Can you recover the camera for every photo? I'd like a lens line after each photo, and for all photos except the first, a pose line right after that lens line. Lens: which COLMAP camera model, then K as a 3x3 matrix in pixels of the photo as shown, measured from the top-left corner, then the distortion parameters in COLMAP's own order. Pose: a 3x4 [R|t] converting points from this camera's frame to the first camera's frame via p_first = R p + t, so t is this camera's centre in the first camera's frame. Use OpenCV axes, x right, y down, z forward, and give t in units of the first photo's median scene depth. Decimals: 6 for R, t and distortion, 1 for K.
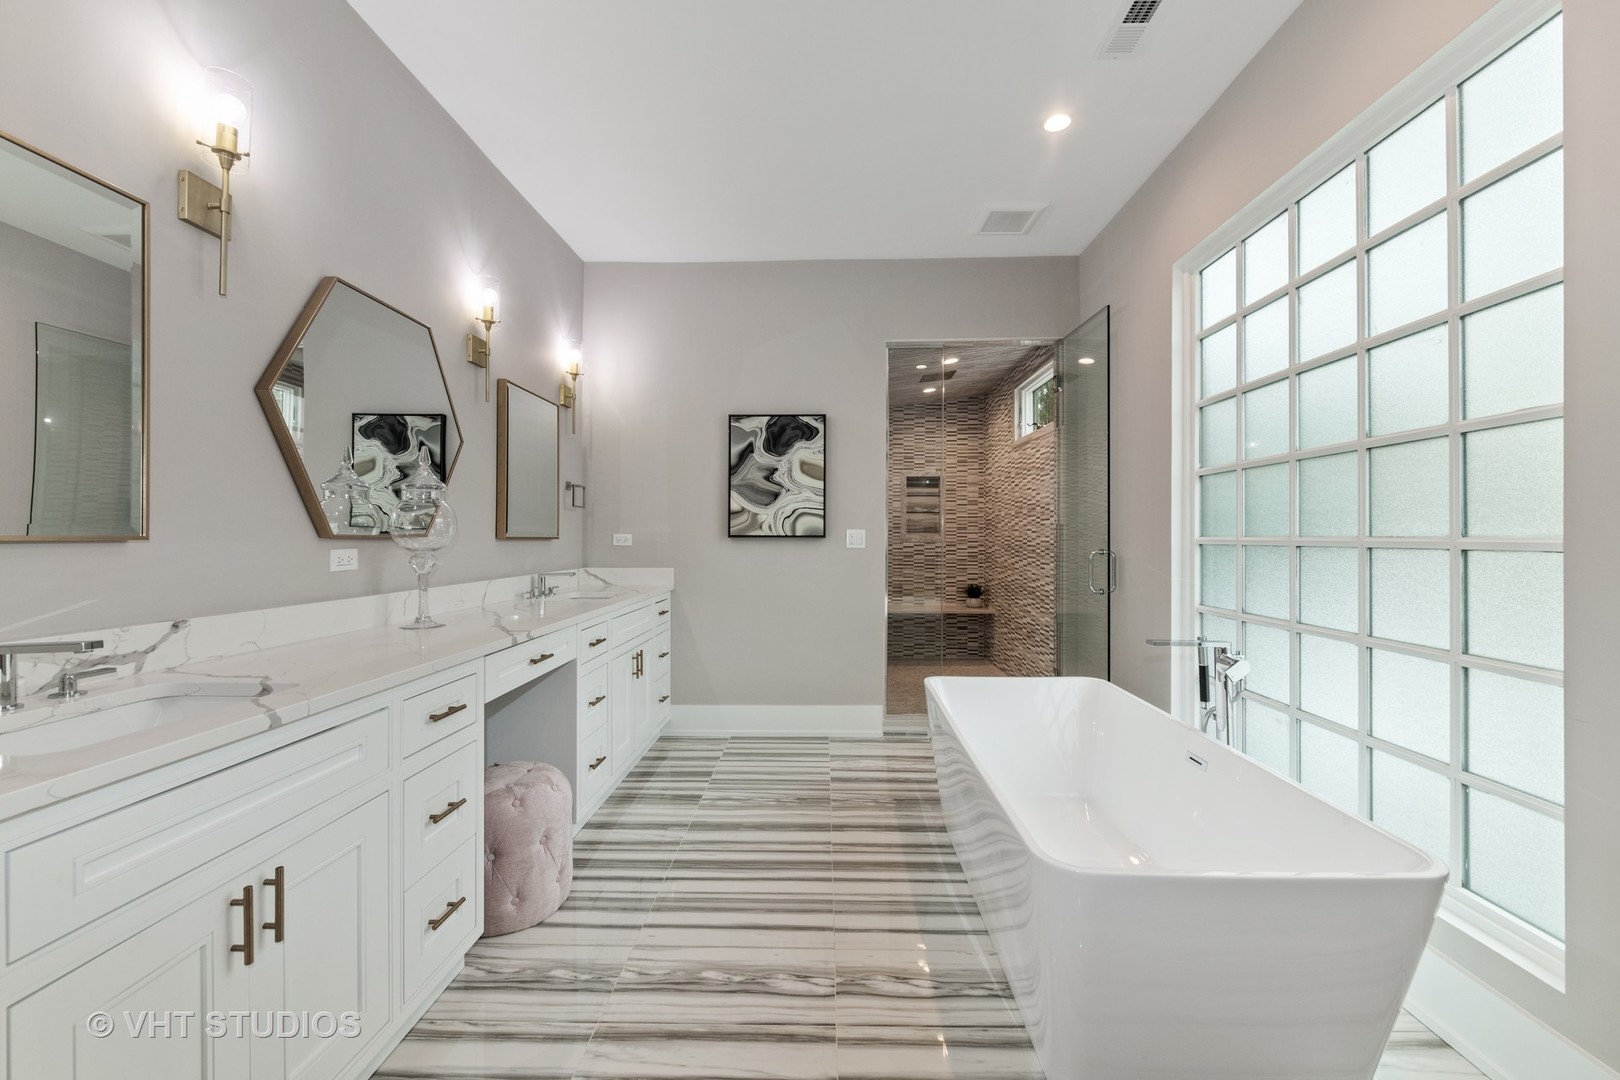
lens RADIAL K [[647.4, 0, 813.6], [0, 647.4, 530.2], [0, 0, 1]] dist [0.003082, -0.000158]
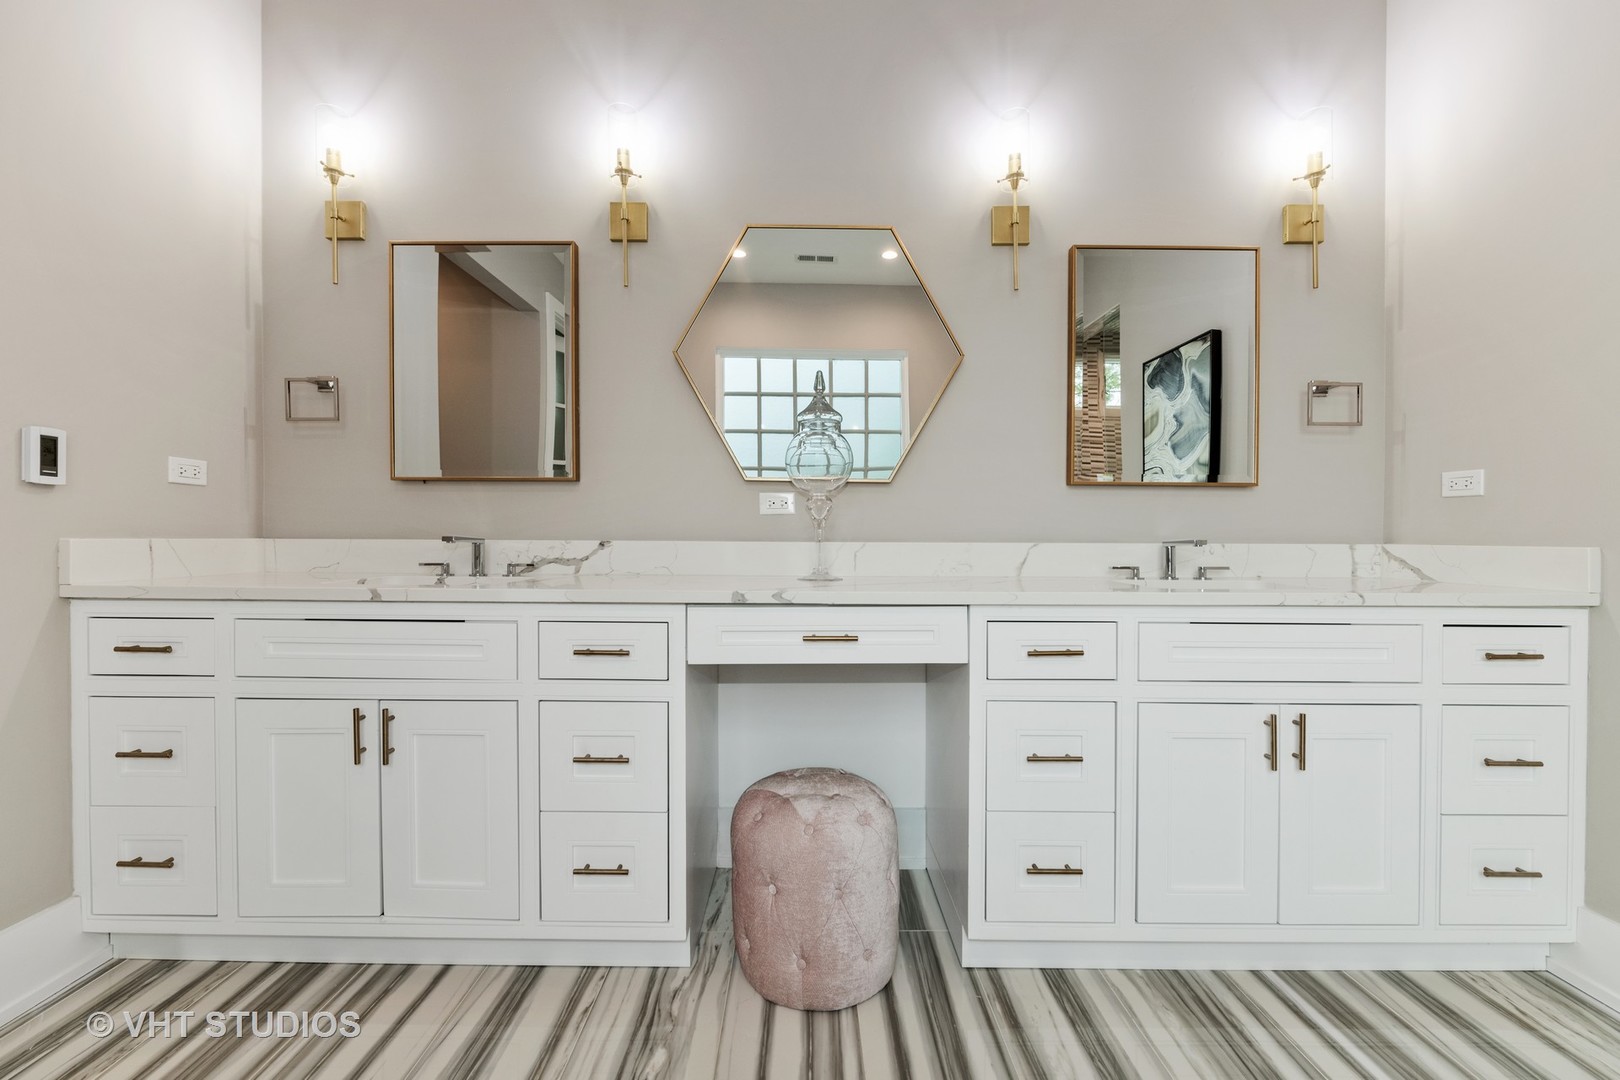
lens RADIAL K [[647.4, 0, 809.8], [0, 647.4, 556.5], [0, 0, 1]] dist [0.003082, -0.000158]
pose [[0.024832, 0.026581, -0.999338, 0.144516], [0.002179, 0.999643, 0.026643, 0.053439], [0.999689, -0.002839, 0.024765, 0.541868]]
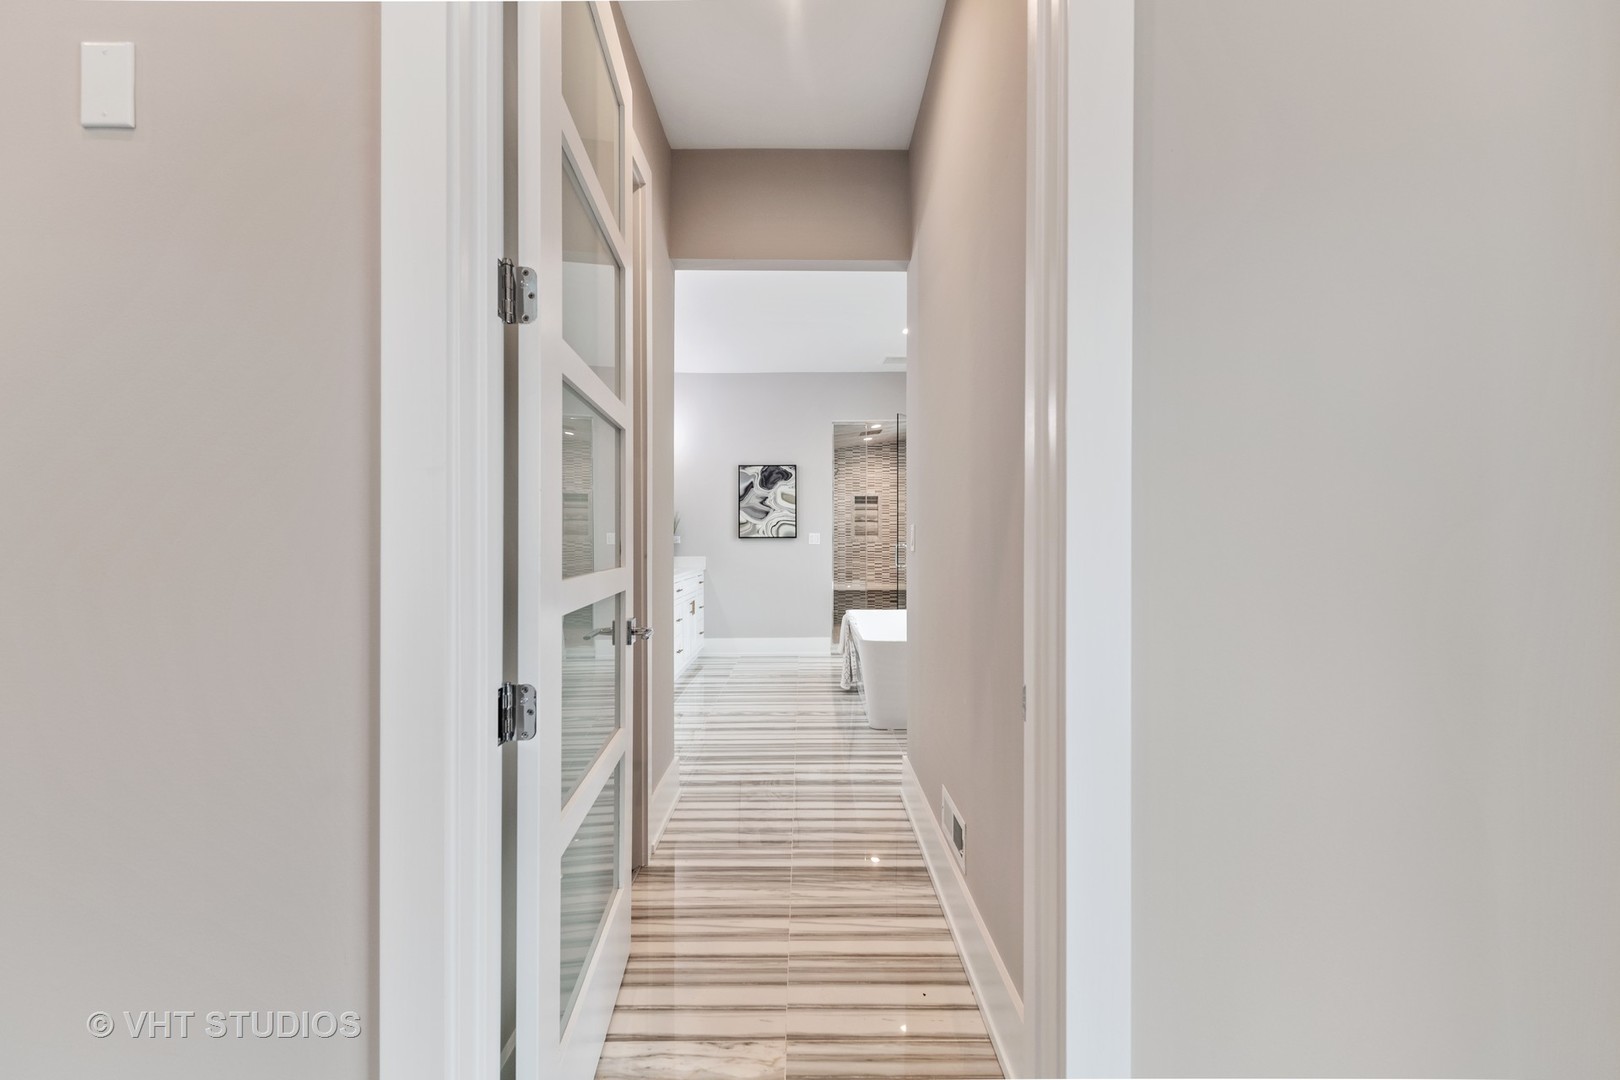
lens RADIAL K [[647.4, 0, 811.5], [0, 647.4, 537.7], [0, 0, 1]] dist [0.003082, -0.000158]
pose [[0.999581, -0.001846, 0.028874, 0.009191], [0.001629, 0.999970, 0.007537, -0.002556], [-0.028887, -0.007487, 0.999555, -0.689477]]
